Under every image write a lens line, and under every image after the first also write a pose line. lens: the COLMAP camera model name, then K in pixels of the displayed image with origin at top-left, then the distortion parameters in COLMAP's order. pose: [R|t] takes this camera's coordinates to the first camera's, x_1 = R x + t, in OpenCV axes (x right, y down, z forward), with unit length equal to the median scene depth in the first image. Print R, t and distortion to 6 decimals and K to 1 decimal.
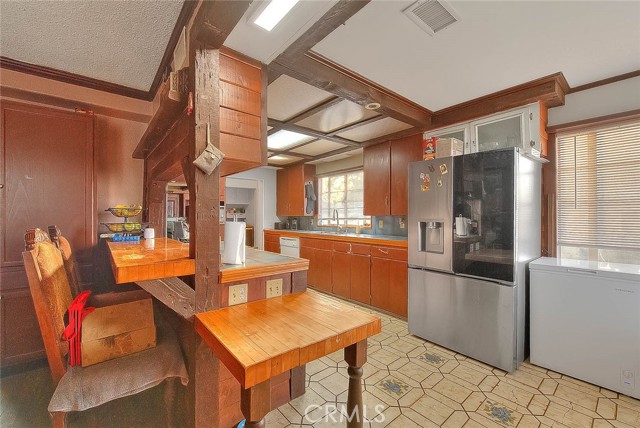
lens RADIAL K [[267.6, 0, 324.1], [0, 267.6, 217.8], [0, 0, 1]] dist [-0.001201, -0.001370]
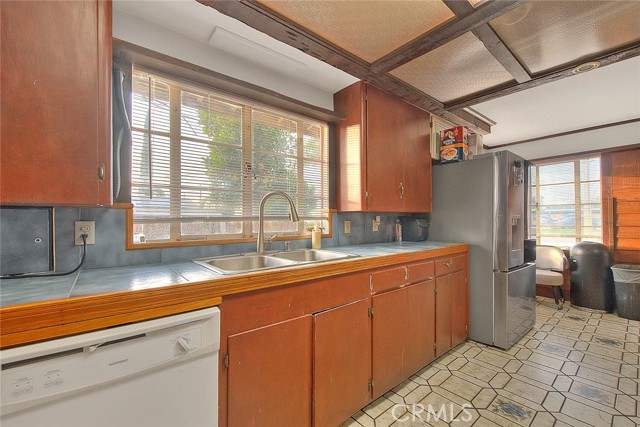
lens RADIAL K [[267.6, 0, 329.6], [0, 267.6, 217.0], [0, 0, 1]] dist [-0.001201, -0.001370]
pose [[0.004242, 0.002677, 0.999987, -0.301773], [0.004804, 0.999985, -0.002697, 0.003179], [-0.999979, 0.004816, 0.004229, 0.878676]]
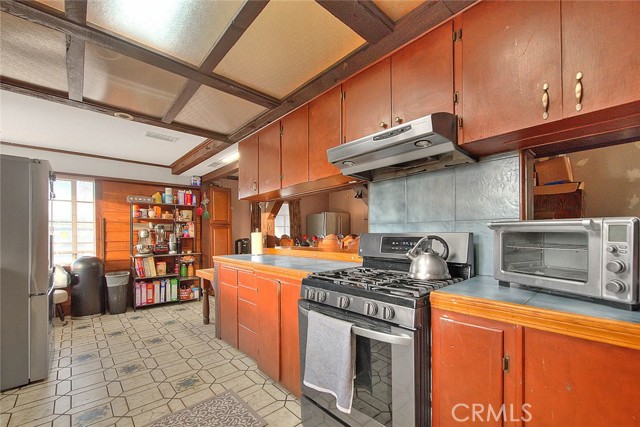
lens RADIAL K [[267.6, 0, 324.6], [0, 267.6, 235.1], [0, 0, 1]] dist [-0.001201, -0.001370]
pose [[-0.998921, -0.002108, -0.046404, -0.251939], [-0.002201, 0.999996, 0.001938, 0.004231], [0.046400, 0.002038, -0.998921, 1.031938]]
